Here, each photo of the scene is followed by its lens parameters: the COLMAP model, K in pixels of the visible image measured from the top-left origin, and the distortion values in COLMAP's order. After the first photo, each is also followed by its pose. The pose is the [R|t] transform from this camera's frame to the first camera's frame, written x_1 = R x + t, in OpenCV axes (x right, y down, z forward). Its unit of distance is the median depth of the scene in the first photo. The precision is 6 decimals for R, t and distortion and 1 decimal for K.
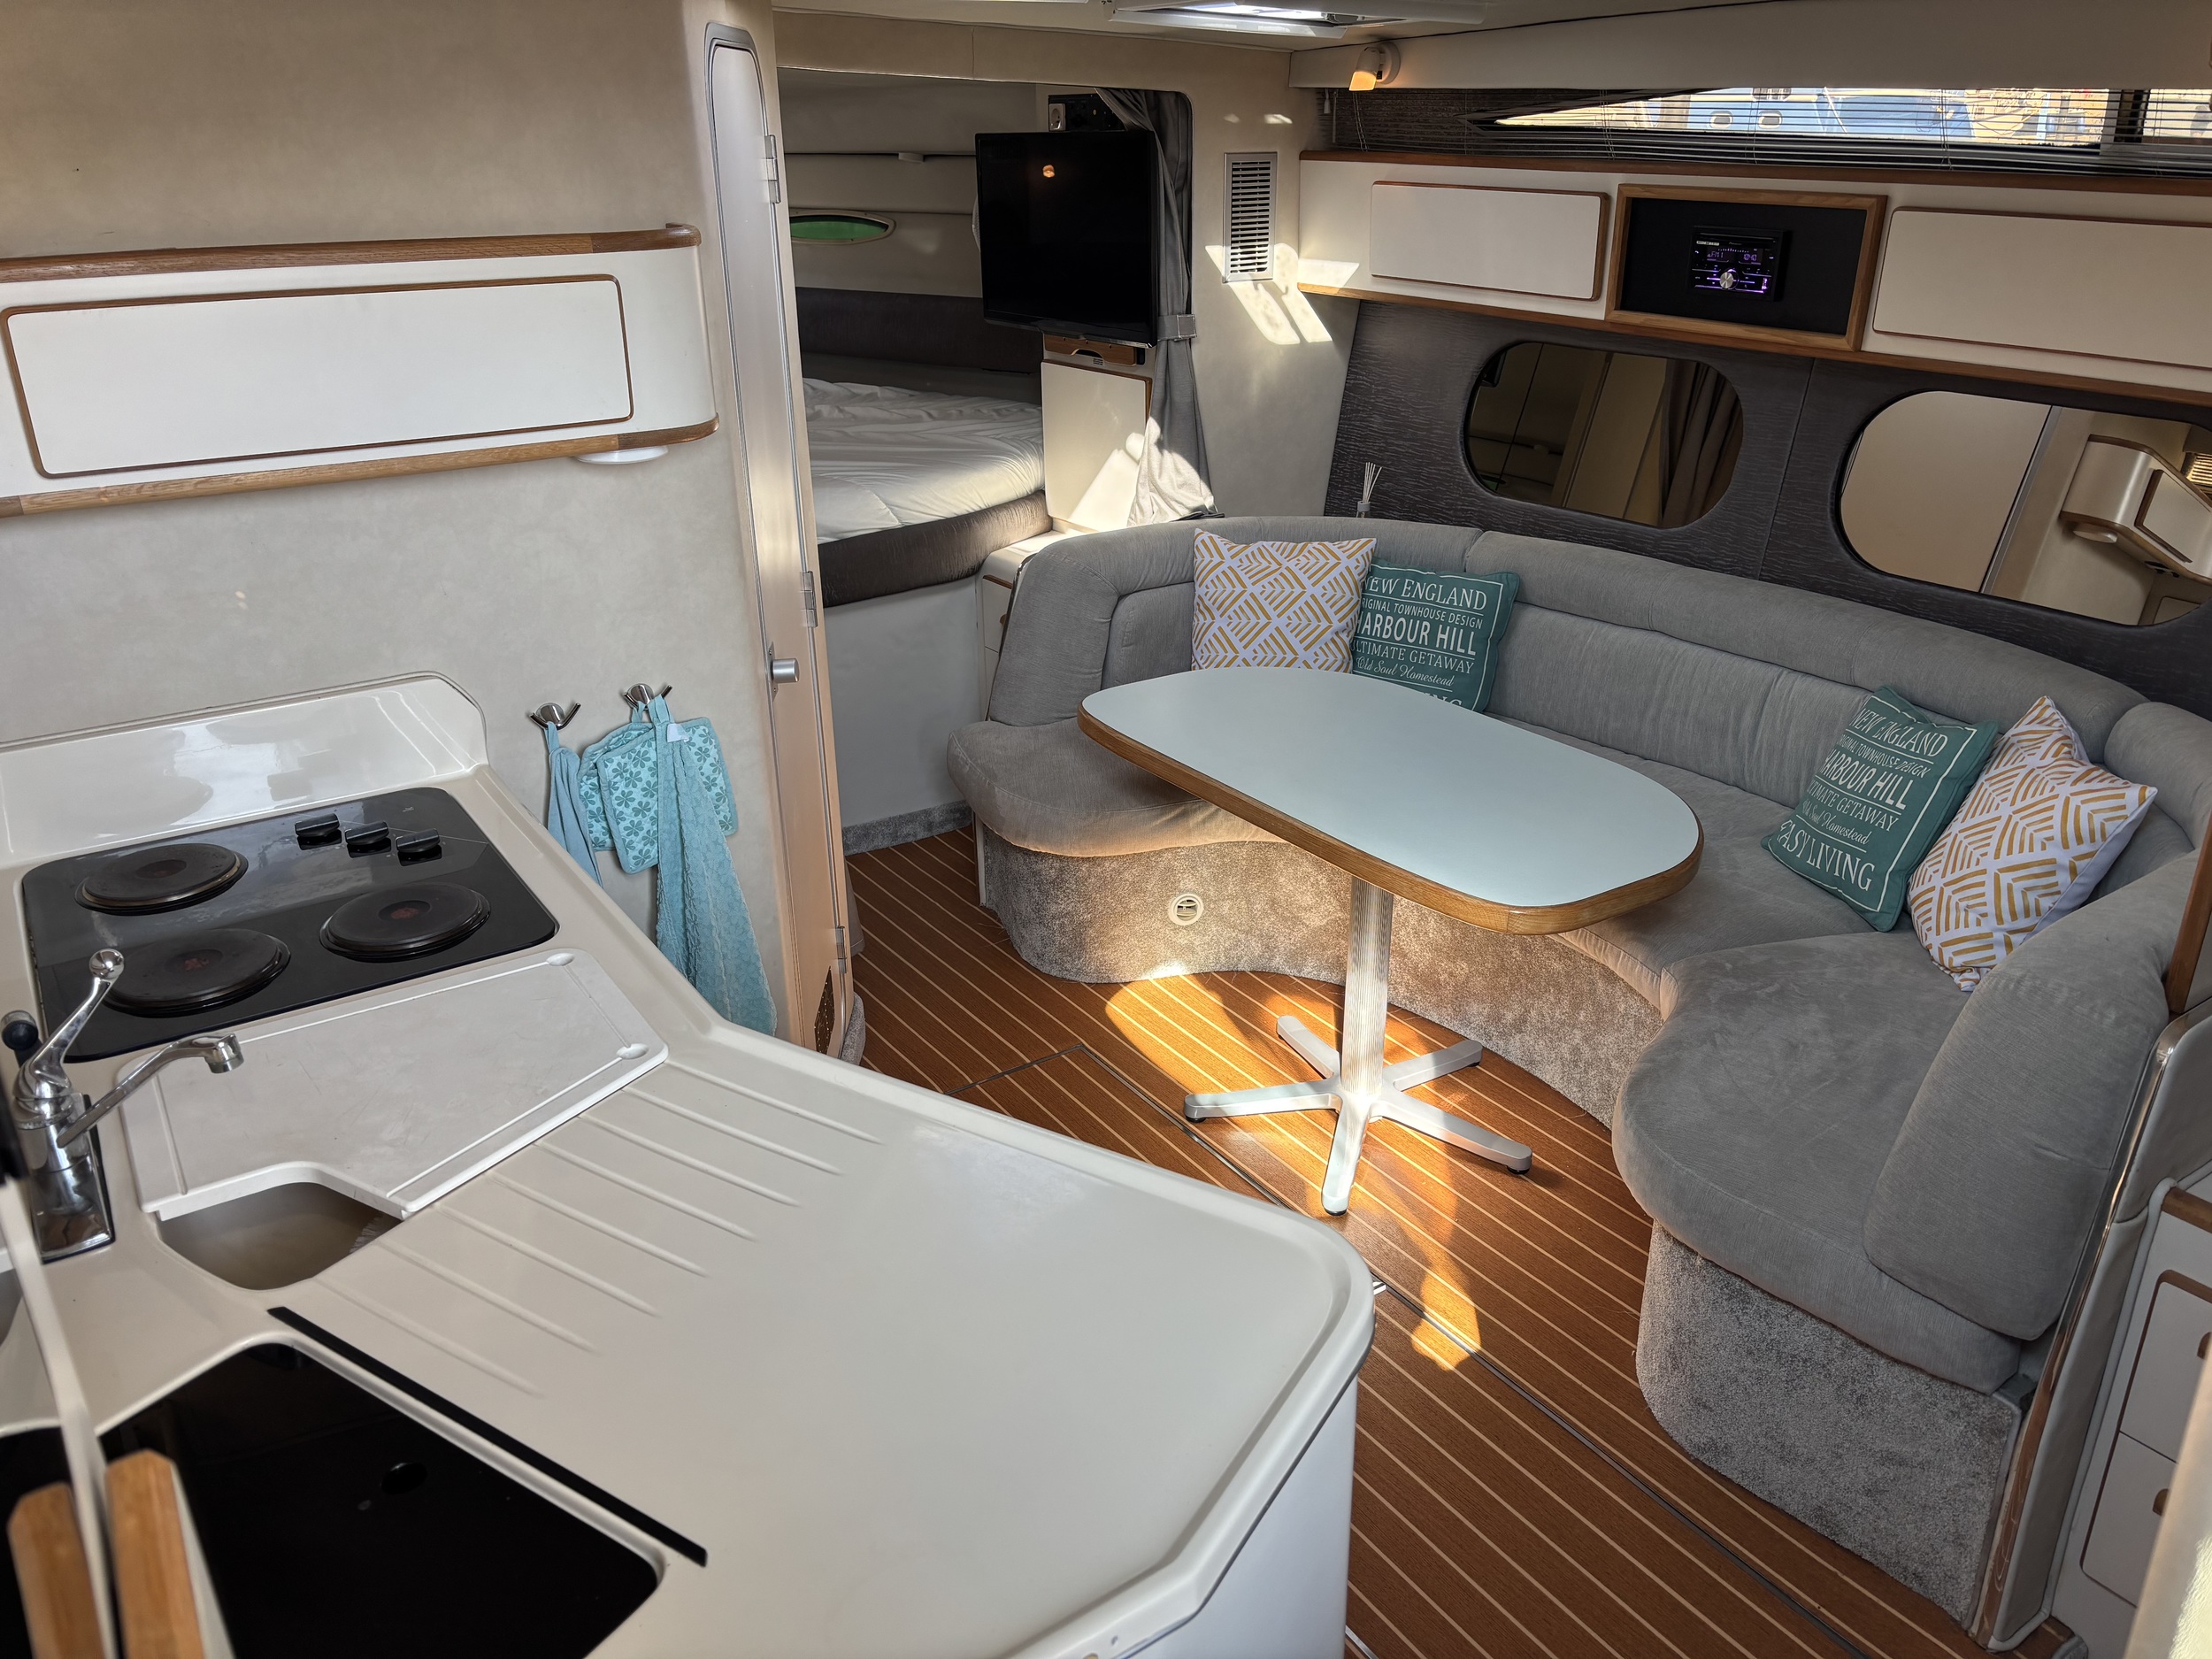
lens RADIAL K [[1678.1, 0, 1111.5], [0, 1678.1, 821.1], [0, 0, 1]] dist [0.059492, -0.059126]
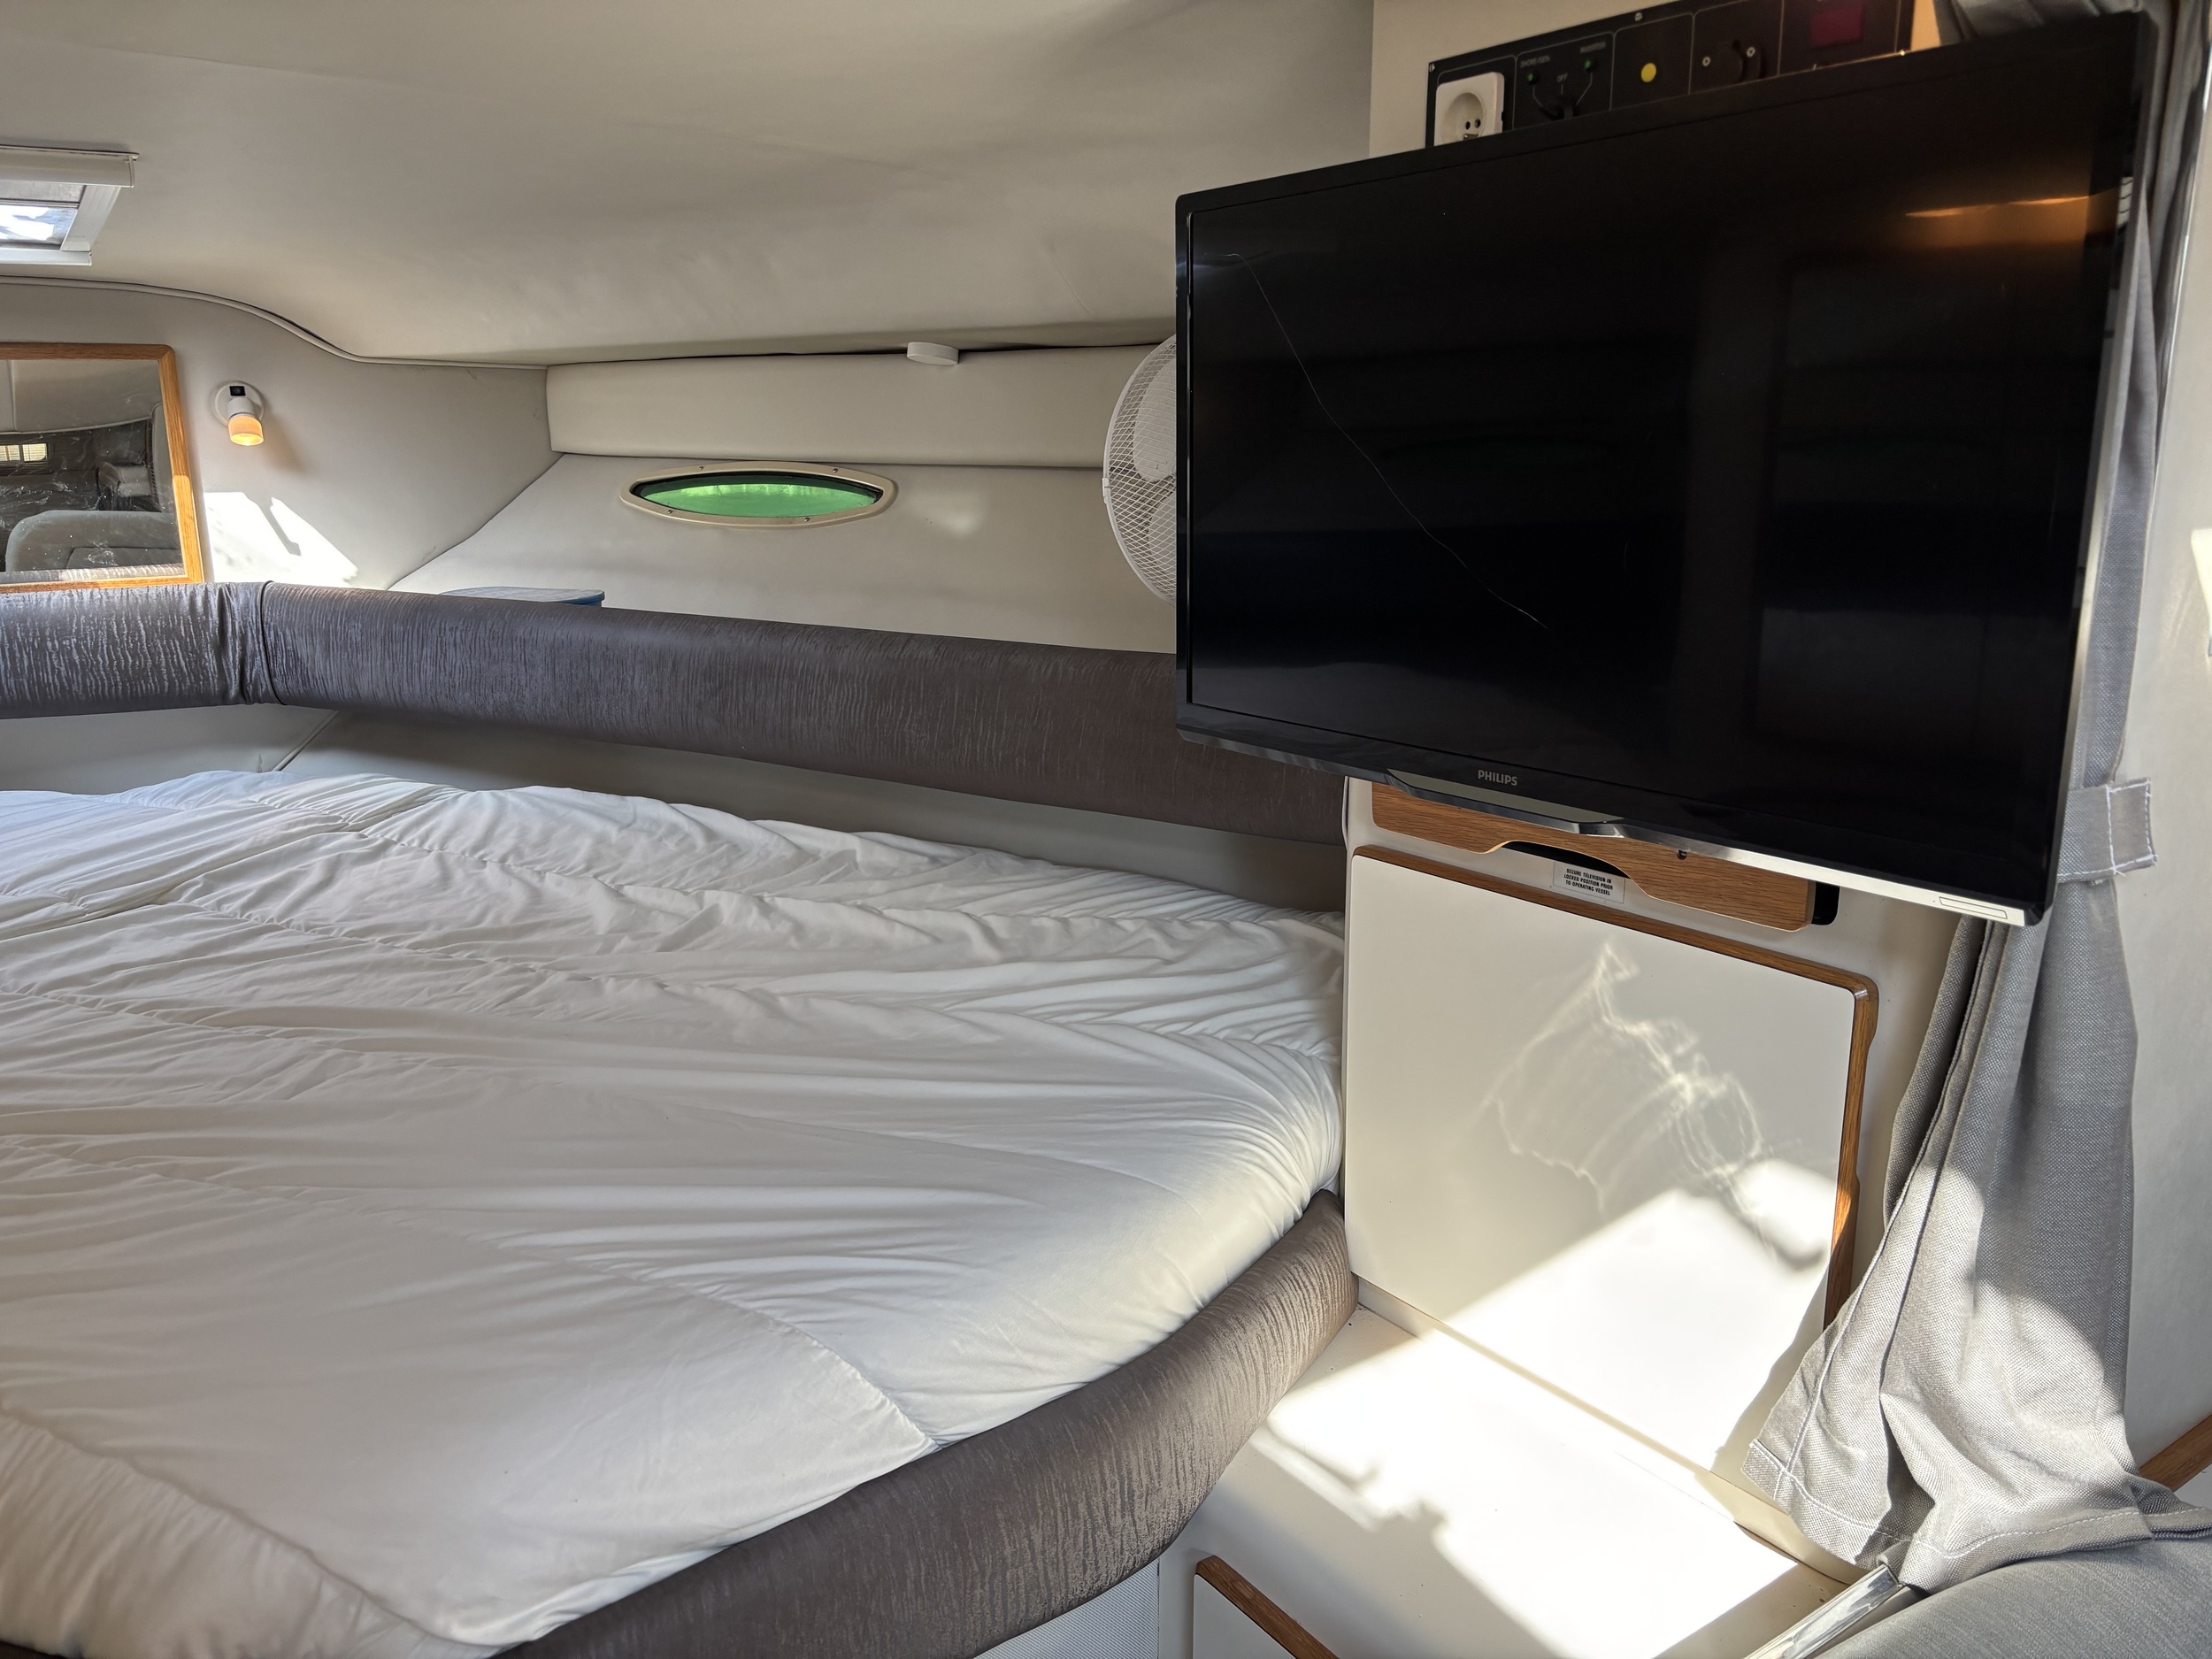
lens RADIAL K [[1678.1, 0, 1111.5], [0, 1678.1, 821.1], [0, 0, 1]] dist [0.059492, -0.059126]
pose [[0.999722, -0.008533, 0.021997, -0.092002], [0.011888, 0.987496, -0.157194, -0.215750], [-0.020381, 0.157412, 0.987323, 0.636073]]
